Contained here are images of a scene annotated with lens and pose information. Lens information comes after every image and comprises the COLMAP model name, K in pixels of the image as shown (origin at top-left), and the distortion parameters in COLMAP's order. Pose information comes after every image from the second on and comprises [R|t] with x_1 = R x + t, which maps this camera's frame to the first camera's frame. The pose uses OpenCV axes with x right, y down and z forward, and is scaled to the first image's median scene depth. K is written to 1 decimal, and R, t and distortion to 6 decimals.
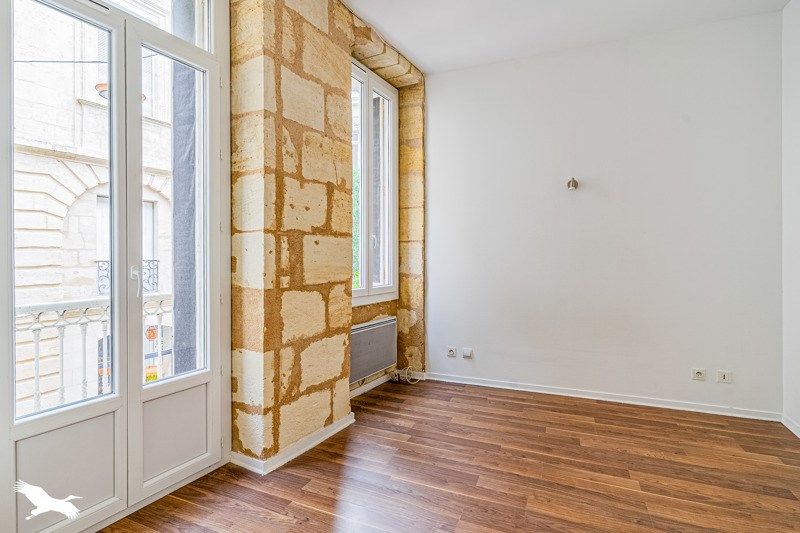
lens RADIAL K [[382.5, 0, 399.4], [0, 382.5, 263.0], [0, 0, 1]] dist [0.000915, 0.000026]
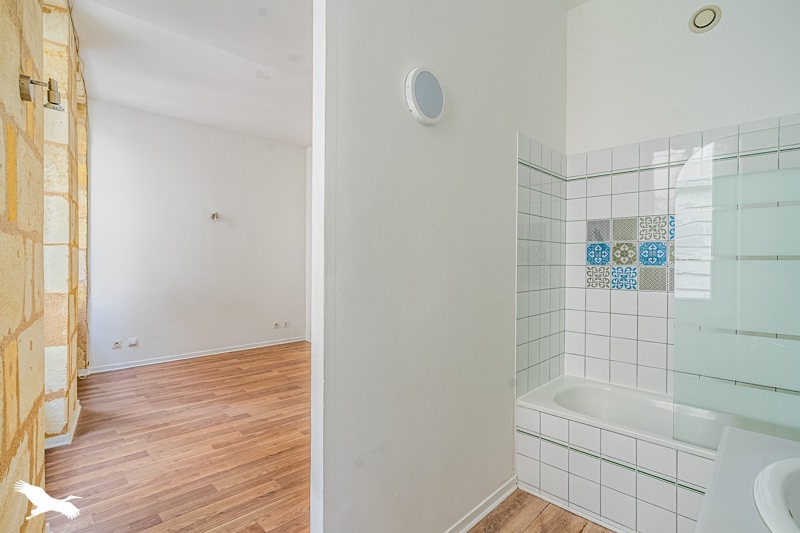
lens RADIAL K [[382.5, 0, 399.7], [0, 382.5, 266.5], [0, 0, 1]] dist [0.000915, 0.000026]
pose [[0.382407, -0.001011, 0.923993, -0.985505], [-0.004759, 0.999984, 0.003064, -0.024436], [-0.923982, -0.005569, 0.382396, -0.409483]]
